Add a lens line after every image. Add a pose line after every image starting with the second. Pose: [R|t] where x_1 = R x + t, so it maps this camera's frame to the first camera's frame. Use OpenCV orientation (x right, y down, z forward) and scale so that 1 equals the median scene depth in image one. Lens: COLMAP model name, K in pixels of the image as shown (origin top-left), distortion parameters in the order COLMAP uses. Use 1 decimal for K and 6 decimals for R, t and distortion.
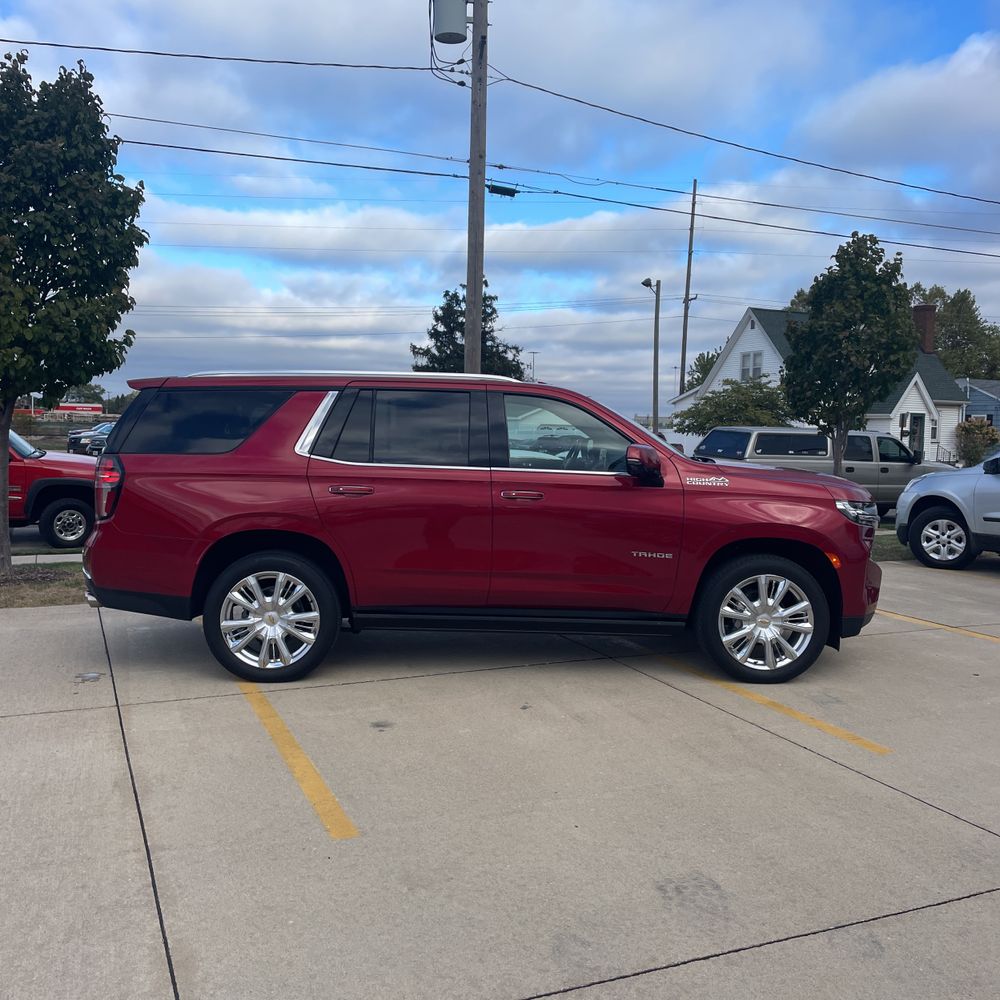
lens RADIAL K [[1031.7, 0, 503.8], [0, 1031.7, 491.4], [0, 0, 1]] dist [0.099731, -0.132661]
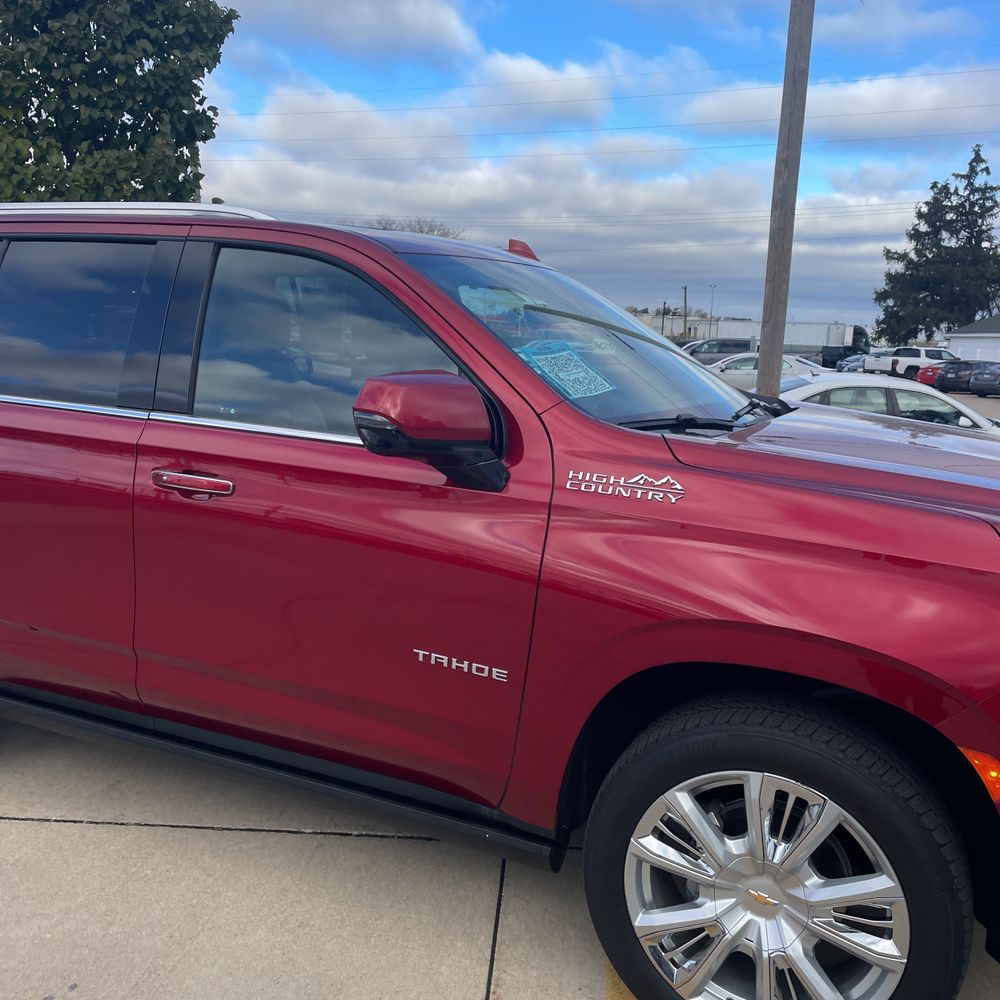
lens RADIAL K [[1020.6, 0, 500.0], [0, 1020.6, 500.0], [0, 0, 1]] dist [0.090336, -0.120458]
pose [[0.889179, 0.094208, -0.447756, 0.315532], [-0.053396, 0.993253, 0.102944, -0.038495], [0.454433, -0.067627, 0.888210, 0.662338]]
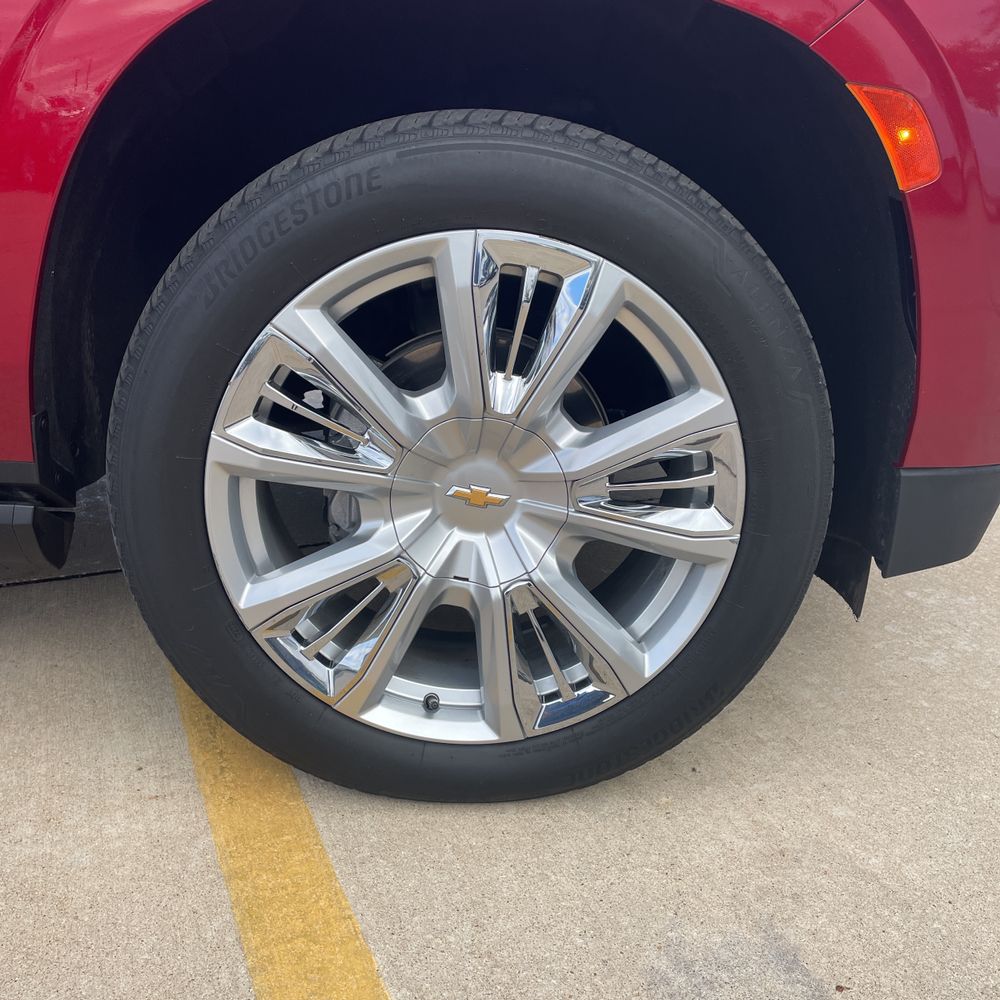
lens RADIAL K [[1020.6, 0, 500.0], [0, 1020.6, 500.0], [0, 0, 1]] dist [0.090336, -0.120458]
pose [[0.999739, 0.010837, 0.020123, 0.251082], [-0.015582, 0.967288, 0.253200, 0.079788], [-0.016721, -0.253447, 0.967205, 0.825739]]
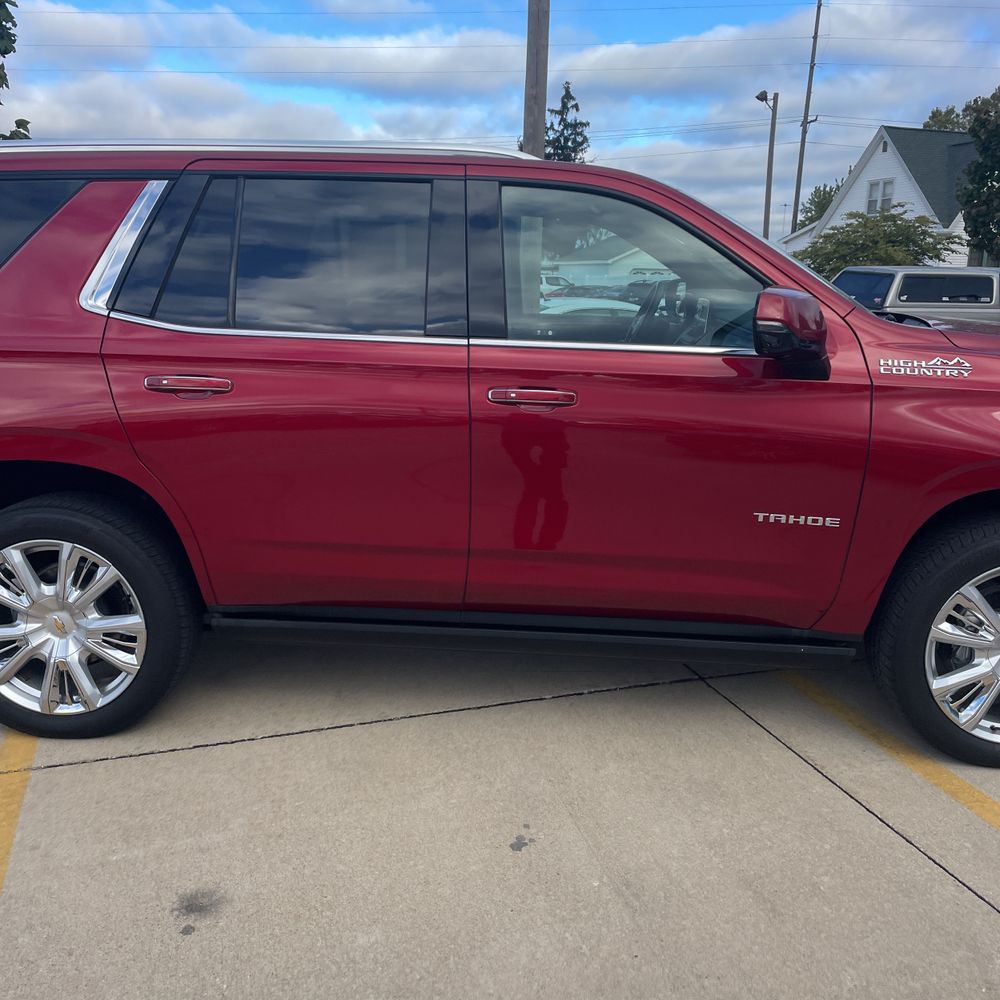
lens RADIAL K [[1008.4, 0, 501.5], [0, 1008.4, 523.1], [0, 0, 1]] dist [0.087591, -0.010645]
pose [[0.995433, 0.020677, -0.093201, 0.047815], [-0.003746, 0.983971, 0.178290, -0.022229], [0.095394, -0.177127, 0.979554, 0.503818]]
